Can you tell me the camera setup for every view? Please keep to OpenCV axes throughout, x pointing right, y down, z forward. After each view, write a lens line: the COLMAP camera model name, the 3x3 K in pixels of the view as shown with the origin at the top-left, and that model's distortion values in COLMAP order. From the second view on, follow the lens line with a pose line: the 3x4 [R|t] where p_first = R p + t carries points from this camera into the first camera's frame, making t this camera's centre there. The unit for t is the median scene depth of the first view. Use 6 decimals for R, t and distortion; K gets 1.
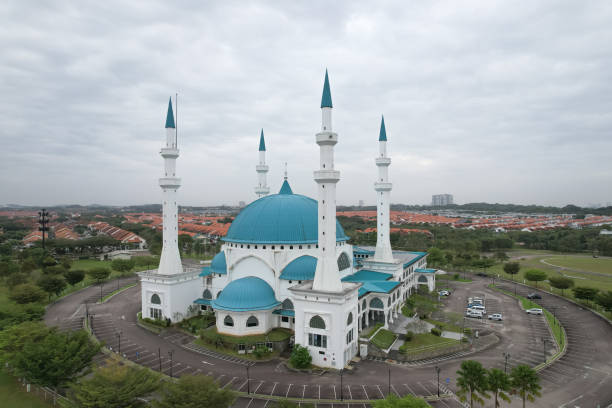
lens RADIAL K [[390.2, 0, 307.8], [0, 390.2, 207.4], [0, 0, 1]] dist [-0.081628, 0.074242]
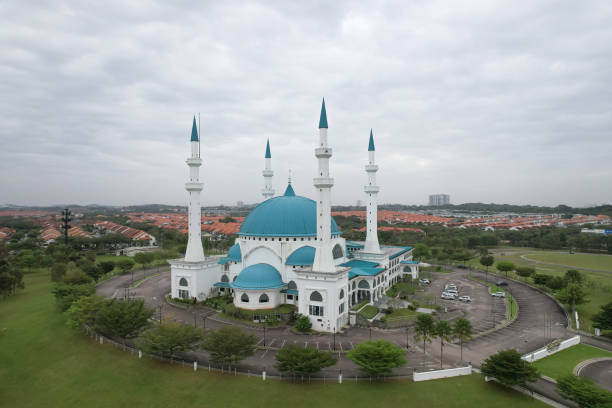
lens RADIAL K [[390.2, 0, 307.8], [0, 390.2, 207.4], [0, 0, 1]] dist [-0.081628, 0.074242]
pose [[0.999985, 0.000127, 0.005562, -0.007535], [-0.000127, 1.000000, 0.000044, 0.001426], [-0.005562, -0.000045, 0.999985, -0.212615]]
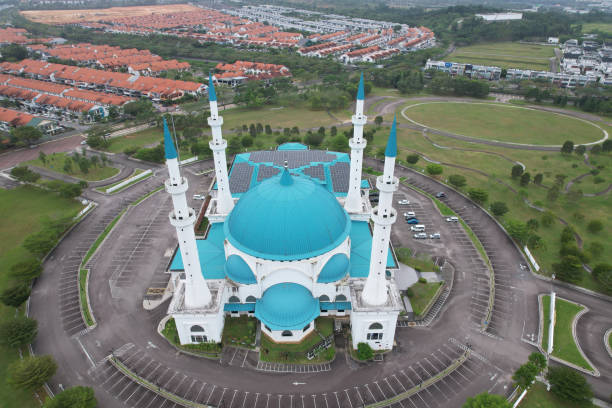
lens RADIAL K [[390.2, 0, 307.8], [0, 390.2, 207.4], [0, 0, 1]] dist [-0.081628, 0.074242]
pose [[0.888797, -0.228391, 0.397337, -0.436869], [-0.002794, 0.864263, 0.503032, -0.500955], [-0.458292, -0.448203, 0.767517, 0.231436]]
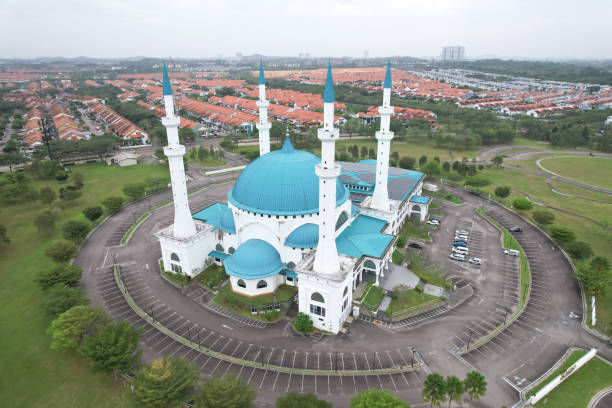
lens RADIAL K [[390.2, 0, 307.8], [0, 390.2, 207.4], [0, 0, 1]] dist [-0.081628, 0.074242]
pose [[0.999995, -0.000209, -0.003263, -0.001026], [0.001384, 0.931172, 0.364578, -0.292269], [0.002963, -0.364581, 0.931167, -0.001474]]
